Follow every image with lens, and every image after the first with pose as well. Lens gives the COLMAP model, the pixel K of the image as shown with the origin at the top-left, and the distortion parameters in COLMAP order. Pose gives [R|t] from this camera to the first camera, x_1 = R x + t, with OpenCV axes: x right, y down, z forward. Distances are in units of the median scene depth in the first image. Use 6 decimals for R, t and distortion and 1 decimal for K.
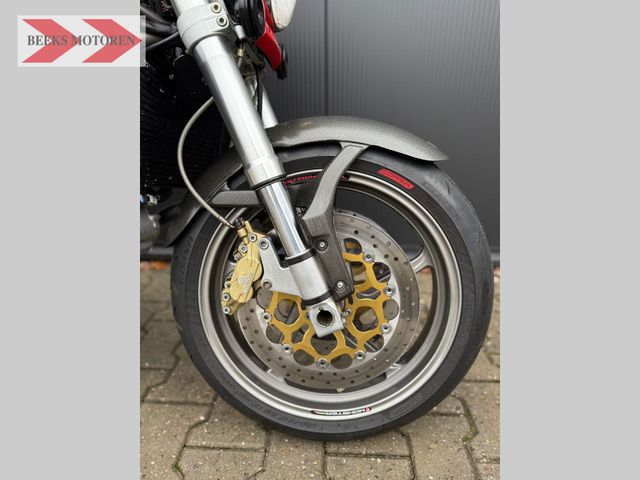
lens RADIAL K [[343.6, 0, 318.7], [0, 343.6, 237.1], [0, 0, 1]] dist [-0.022695, -0.000662]
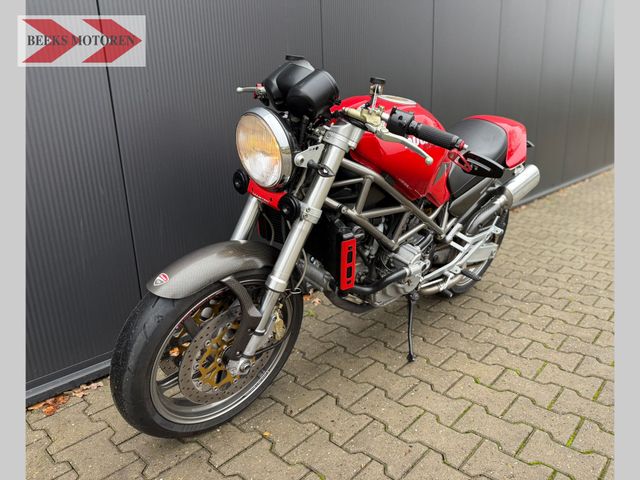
lens RADIAL K [[447.2, 0, 343.1], [0, 447.2, 236.6], [0, 0, 1]] dist [0.029403, -0.034522]
pose [[0.614807, -0.203042, 0.762094, -3.129168], [0.286905, 0.957666, 0.023692, -0.293494], [-0.734642, 0.204082, 0.647033, -0.601154]]
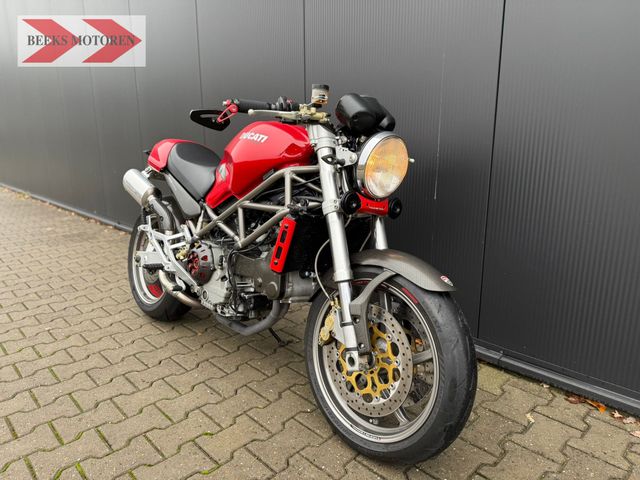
lens RADIAL K [[447.2, 0, 320.0], [0, 447.2, 238.0], [0, 0, 1]] dist [0.029403, -0.034522]
pose [[0.736369, 0.150138, -0.659711, 1.226470], [-0.233773, 0.971474, -0.039848, -0.238620], [0.634910, 0.183566, 0.750462, -0.897594]]
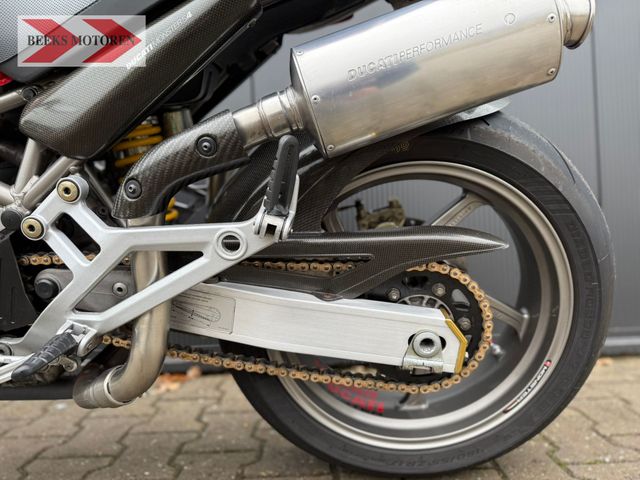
lens RADIAL K [[454.8, 0, 323.8], [0, 454.8, 242.5], [0, 0, 1]] dist [0.019190, -0.014833]
pose [[0.996718, -0.030667, 0.074918, 0.204349], [0.054927, 0.936031, -0.347605, 0.416534], [-0.059466, 0.350579, 0.934643, -0.080980]]
